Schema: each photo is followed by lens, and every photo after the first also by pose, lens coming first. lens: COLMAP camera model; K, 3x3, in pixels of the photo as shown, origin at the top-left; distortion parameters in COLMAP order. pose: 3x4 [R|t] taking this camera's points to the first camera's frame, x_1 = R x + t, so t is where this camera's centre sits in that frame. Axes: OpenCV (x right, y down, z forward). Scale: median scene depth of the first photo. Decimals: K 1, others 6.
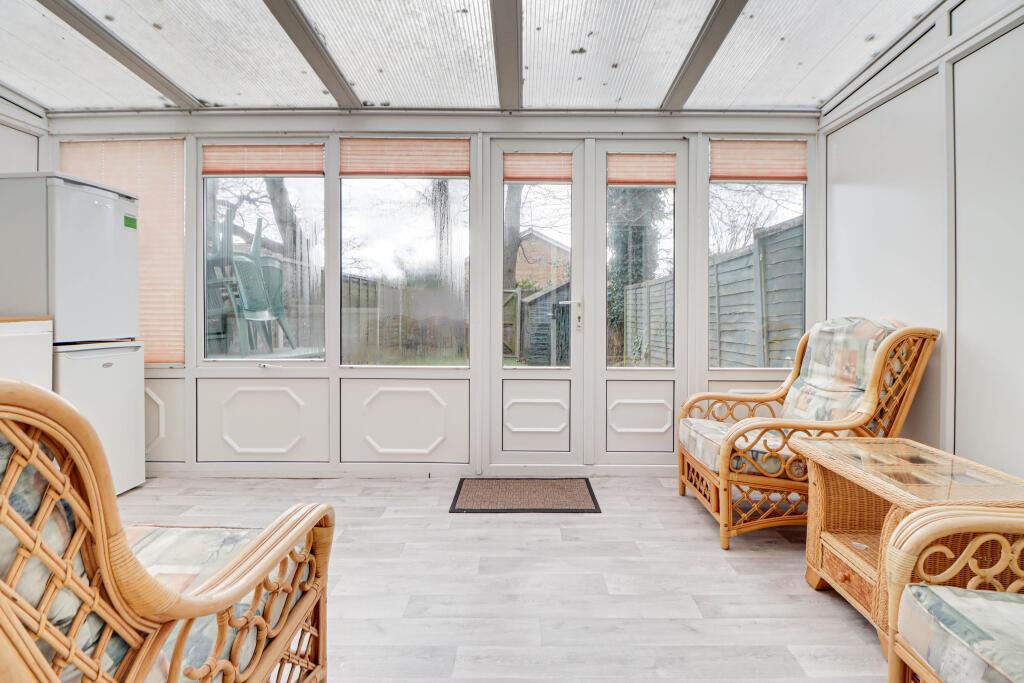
lens RADIAL K [[479.1, 0, 513.7], [0, 479.1, 294.9], [0, 0, 1]] dist [0.001930, -0.015646]
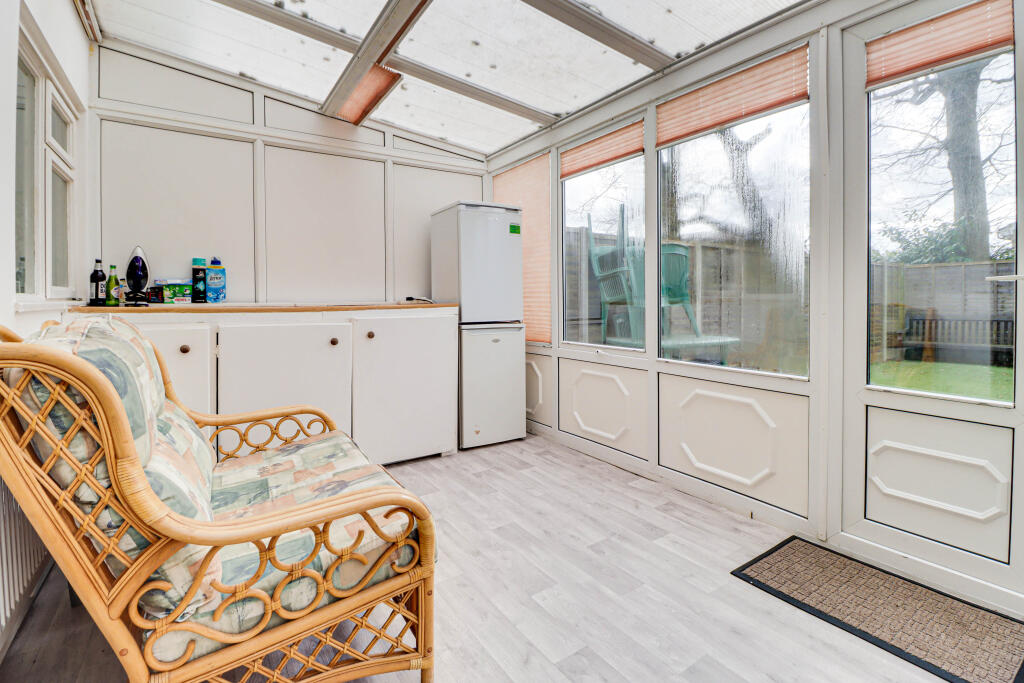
lens RADIAL K [[479.1, 0, 513.7], [0, 479.1, 294.9], [0, 0, 1]] dist [0.001930, -0.015646]
pose [[0.557223, -0.011066, -0.830289, 0.237474], [0.036097, 0.999289, 0.010907, 0.007400], [0.829578, -0.036048, 0.557226, 0.271252]]
